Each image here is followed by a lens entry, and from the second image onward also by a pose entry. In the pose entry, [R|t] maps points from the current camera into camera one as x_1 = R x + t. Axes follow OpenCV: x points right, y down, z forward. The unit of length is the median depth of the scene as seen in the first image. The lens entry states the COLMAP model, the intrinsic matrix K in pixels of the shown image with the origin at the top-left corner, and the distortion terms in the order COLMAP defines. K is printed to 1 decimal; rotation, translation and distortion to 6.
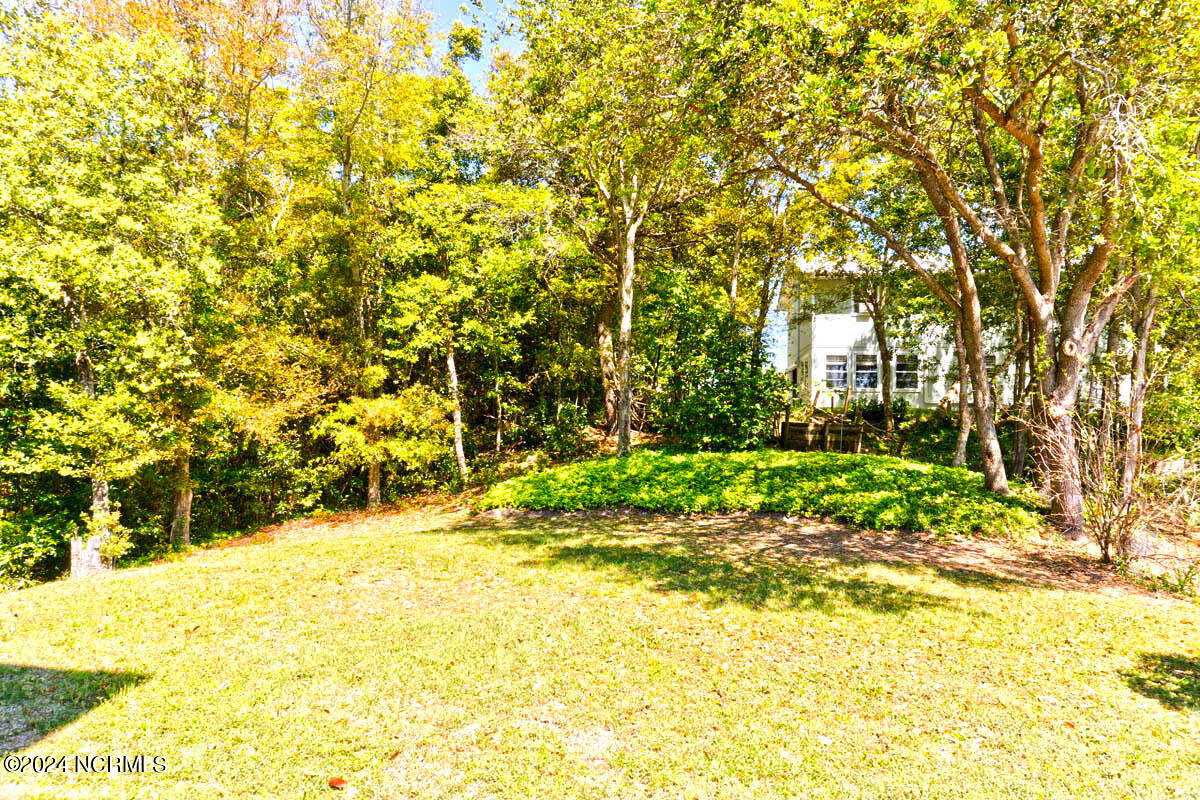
lens RADIAL K [[825.0, 0, 598.7], [0, 825.0, 359.8], [0, 0, 1]] dist [0.004540, 0.000787]
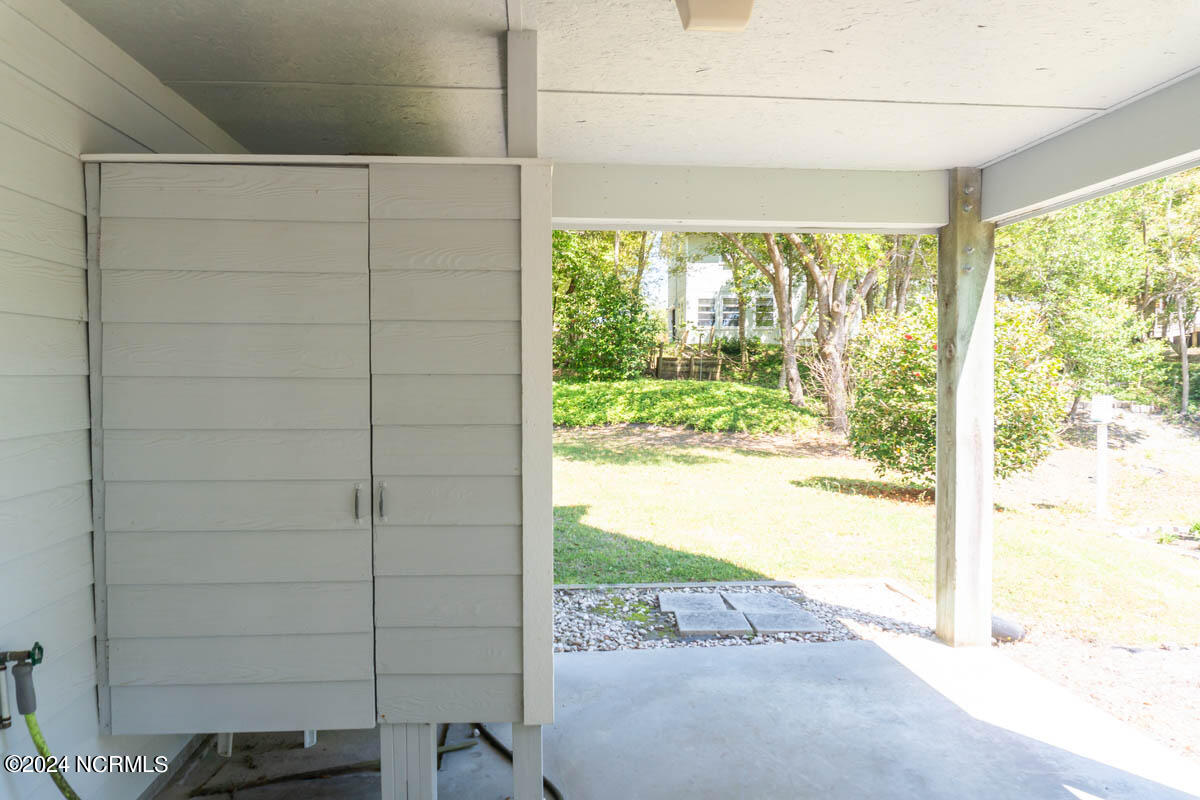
lens RADIAL K [[843.9, 0, 600.0], [0, 843.9, 400.0], [0, 0, 1]] dist [0.000609, 0.000022]
pose [[0.991355, -0.022238, 0.129306, -0.036148], [0.005439, 0.991650, 0.128847, -0.031142], [-0.131092, -0.127030, 0.983198, -0.313358]]
